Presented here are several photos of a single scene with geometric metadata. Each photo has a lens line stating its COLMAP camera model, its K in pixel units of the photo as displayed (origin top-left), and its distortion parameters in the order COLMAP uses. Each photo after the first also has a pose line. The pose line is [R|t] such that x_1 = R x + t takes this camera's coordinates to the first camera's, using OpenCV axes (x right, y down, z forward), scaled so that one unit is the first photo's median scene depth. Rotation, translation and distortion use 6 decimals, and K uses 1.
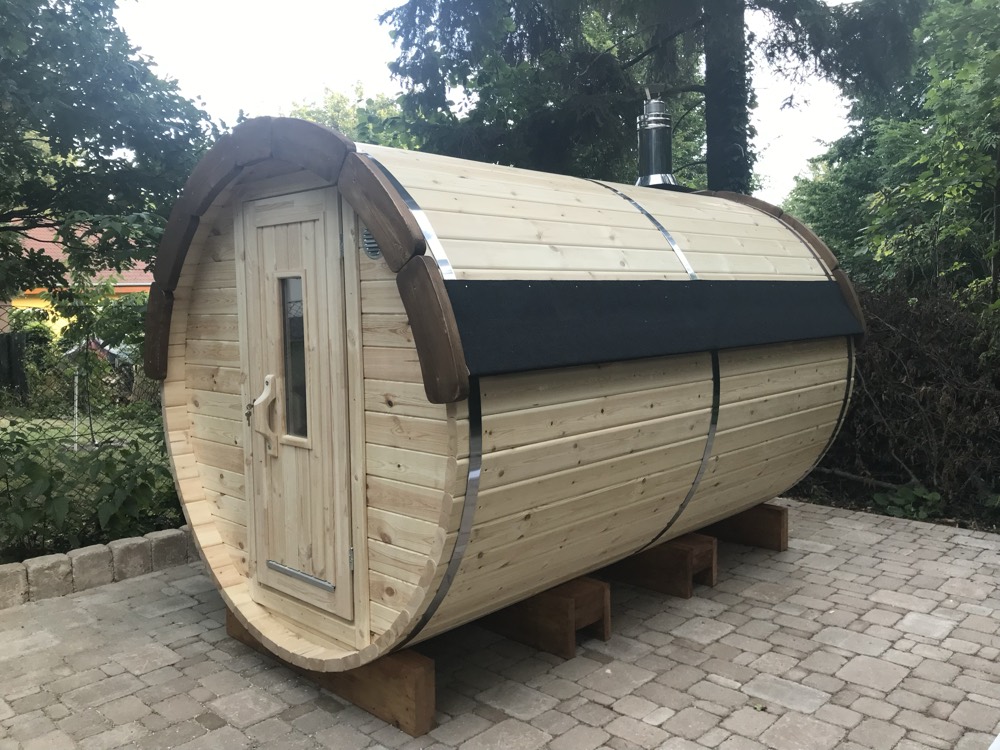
lens RADIAL K [[820.6, 0, 497.4], [0, 820.6, 376.2], [0, 0, 1]] dist [0.001982, 0.011186]
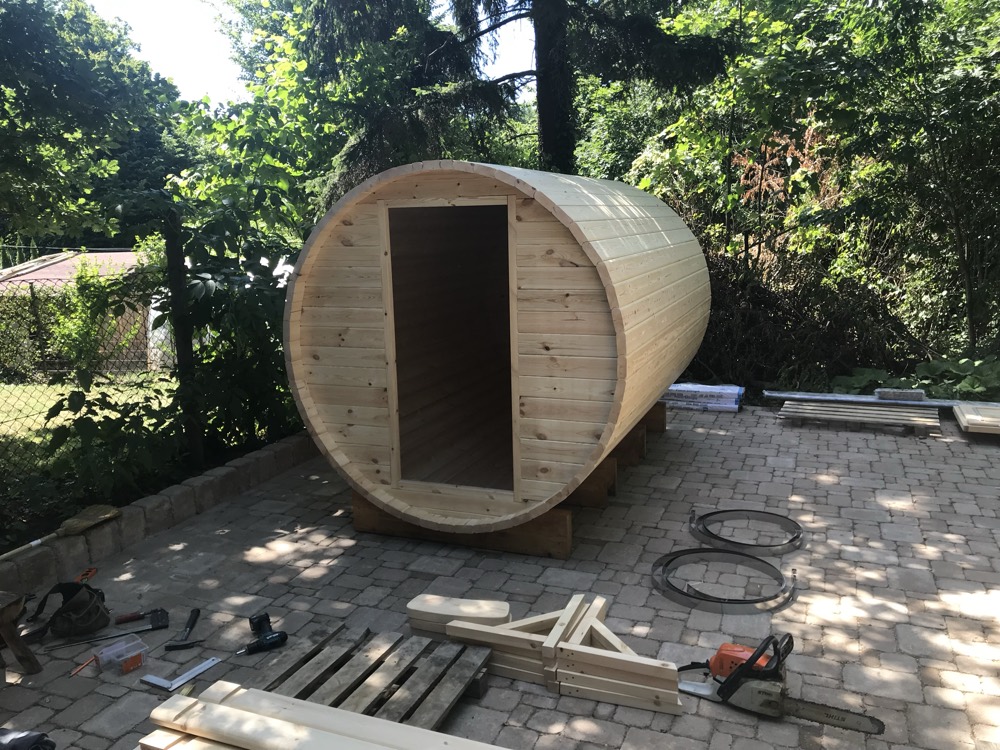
lens RADIAL K [[822.0, 0, 497.8], [0, 822.0, 370.4], [0, 0, 1]] dist [0.002743, 0.011479]
pose [[0.925979, -0.074390, 0.370174, -0.599972], [0.043191, 0.994833, 0.091878, -0.053627], [-0.375096, -0.069089, 0.924408, -0.289831]]
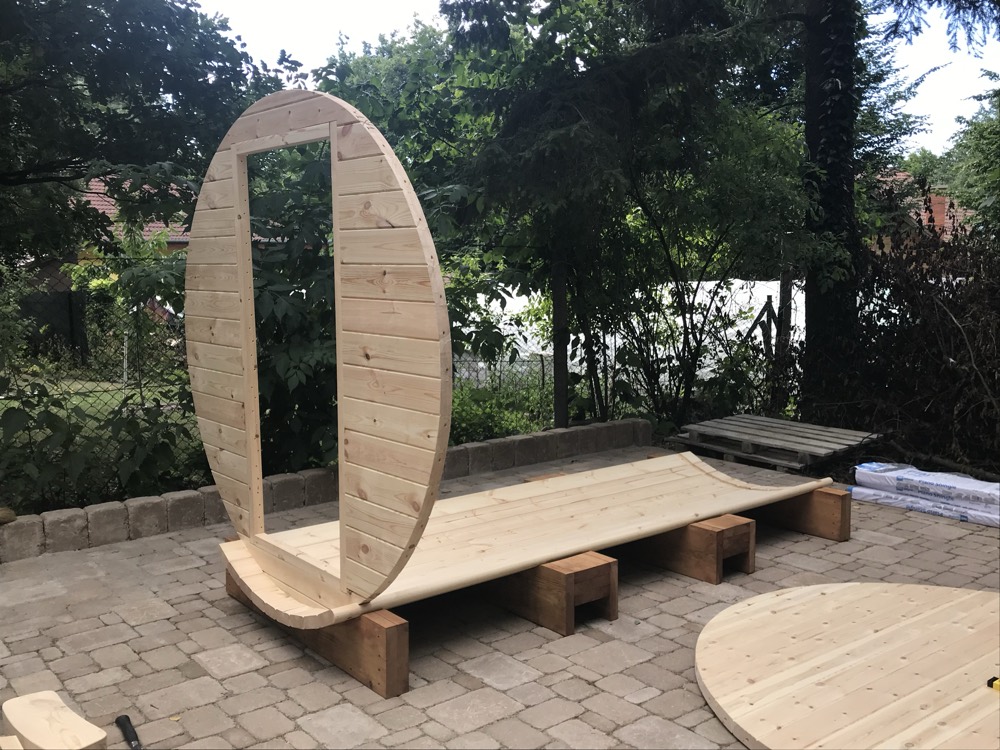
lens RADIAL K [[936.5, 0, 496.7], [0, 936.5, 372.7], [0, 0, 1]] dist [-0.000458, 0.012871]
pose [[0.992530, 0.024762, -0.119461, 0.120572], [-0.021828, 0.999429, 0.025803, 0.015229], [0.120031, -0.023002, 0.992504, -0.066628]]
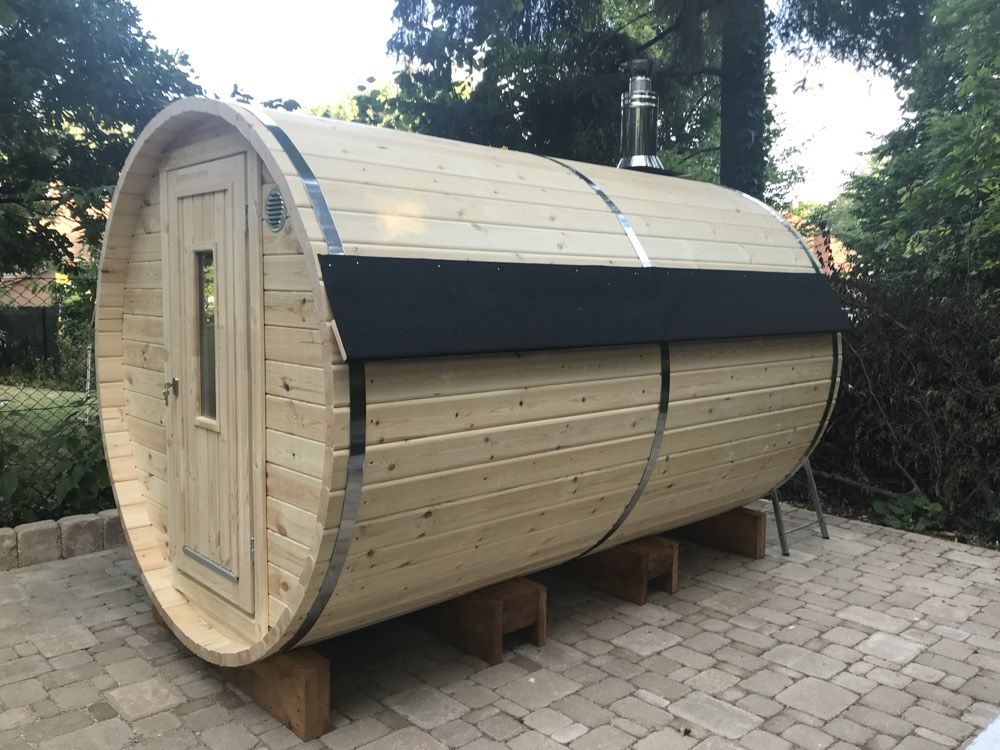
lens RADIAL K [[818.8, 0, 497.9], [0, 818.8, 377.8], [0, 0, 1]] dist [0.005028, 0.010094]
pose [[0.997924, 0.034460, -0.054416, 0.122563], [-0.033614, 0.999301, 0.016381, -0.000503], [0.054943, -0.014518, 0.998384, 0.059969]]
